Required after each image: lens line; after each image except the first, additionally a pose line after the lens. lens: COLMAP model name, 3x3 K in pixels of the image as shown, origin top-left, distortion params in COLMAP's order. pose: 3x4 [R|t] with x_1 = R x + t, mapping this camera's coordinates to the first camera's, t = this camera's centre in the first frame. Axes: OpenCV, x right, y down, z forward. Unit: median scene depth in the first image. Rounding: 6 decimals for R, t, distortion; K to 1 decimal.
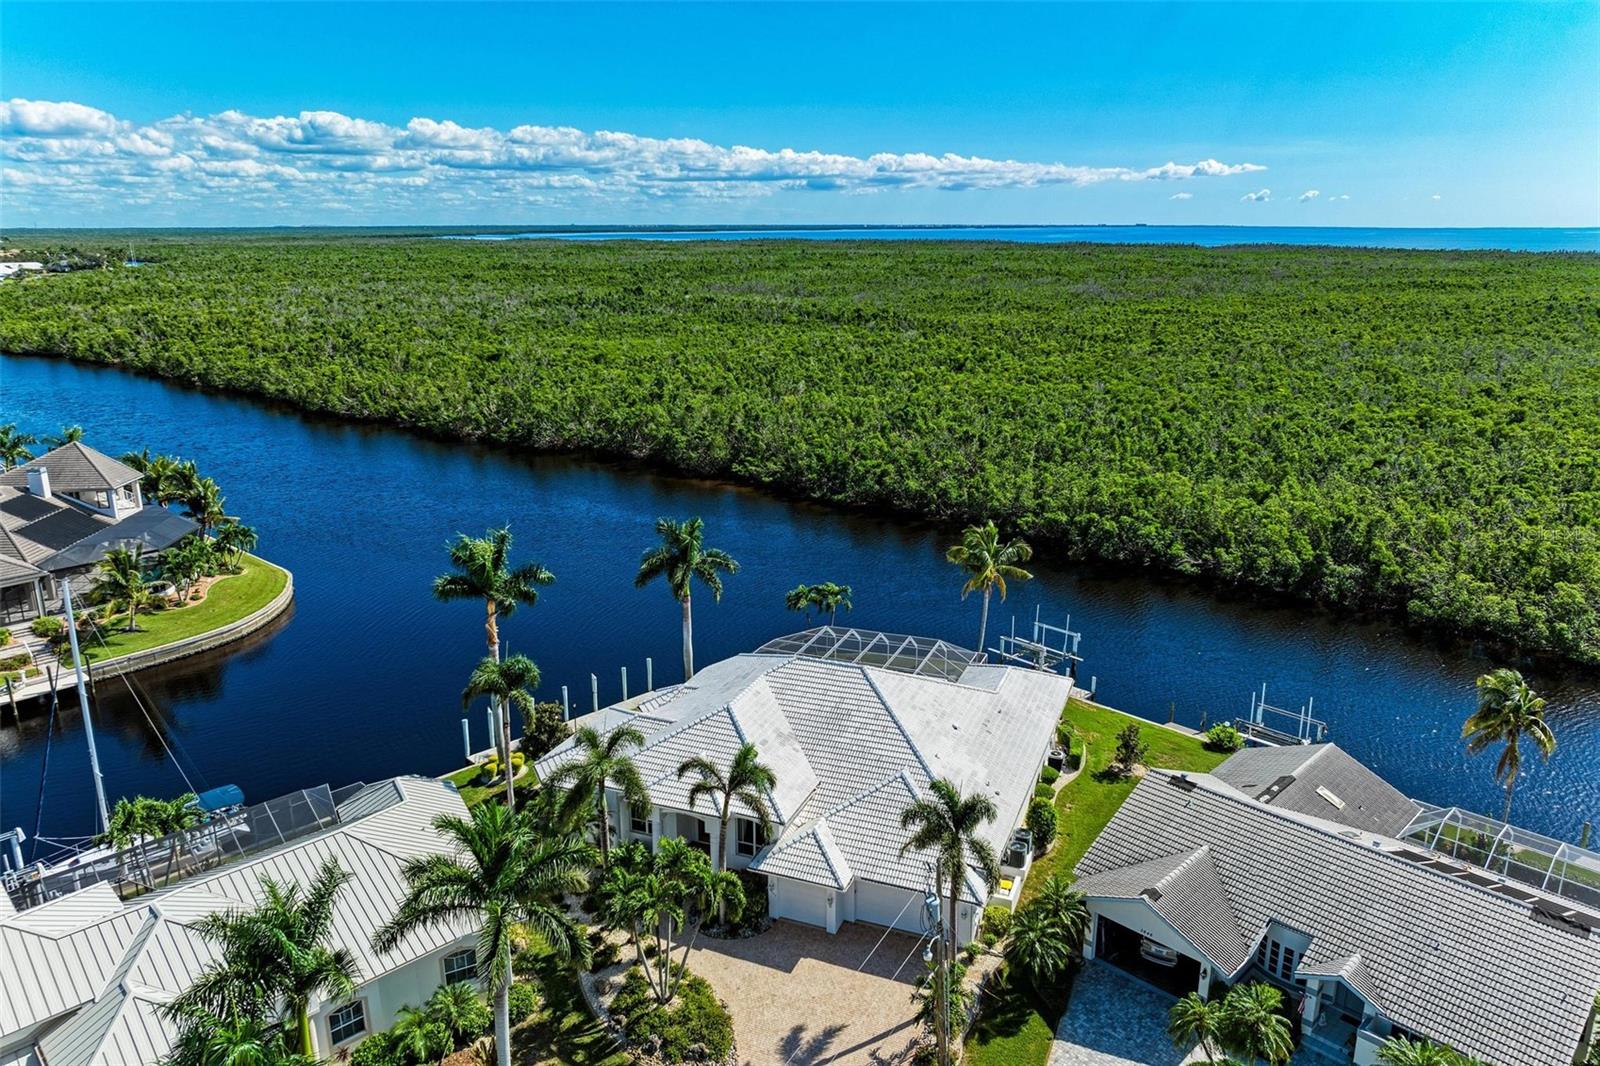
lens RADIAL K [[1122.6, 0, 800.0], [0, 1122.6, 533.0], [0, 0, 1]] dist [-0.017063, -0.002839]
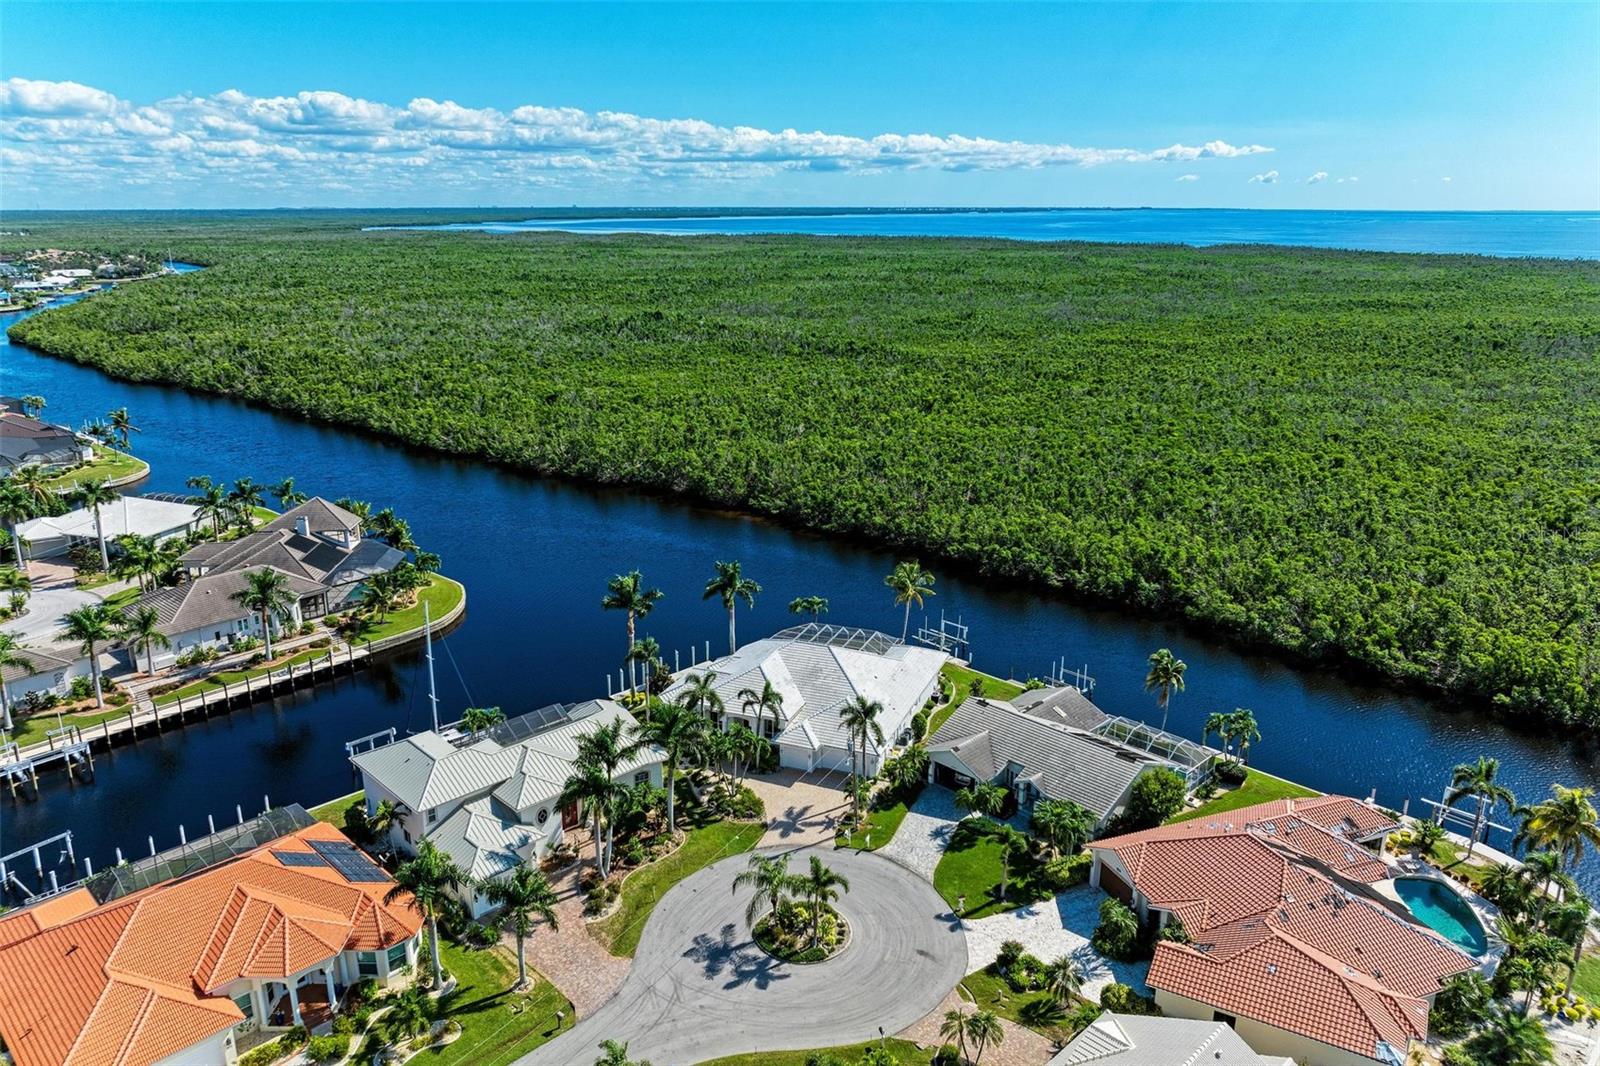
lens RADIAL K [[1122.6, 0, 800.0], [0, 1122.6, 533.0], [0, 0, 1]] dist [-0.017063, -0.002839]
pose [[0.999993, 0.003289, -0.001803, 0.006328], [-0.003263, 0.999899, 0.013867, -0.064021], [0.001849, -0.013861, 0.999902, -0.585645]]
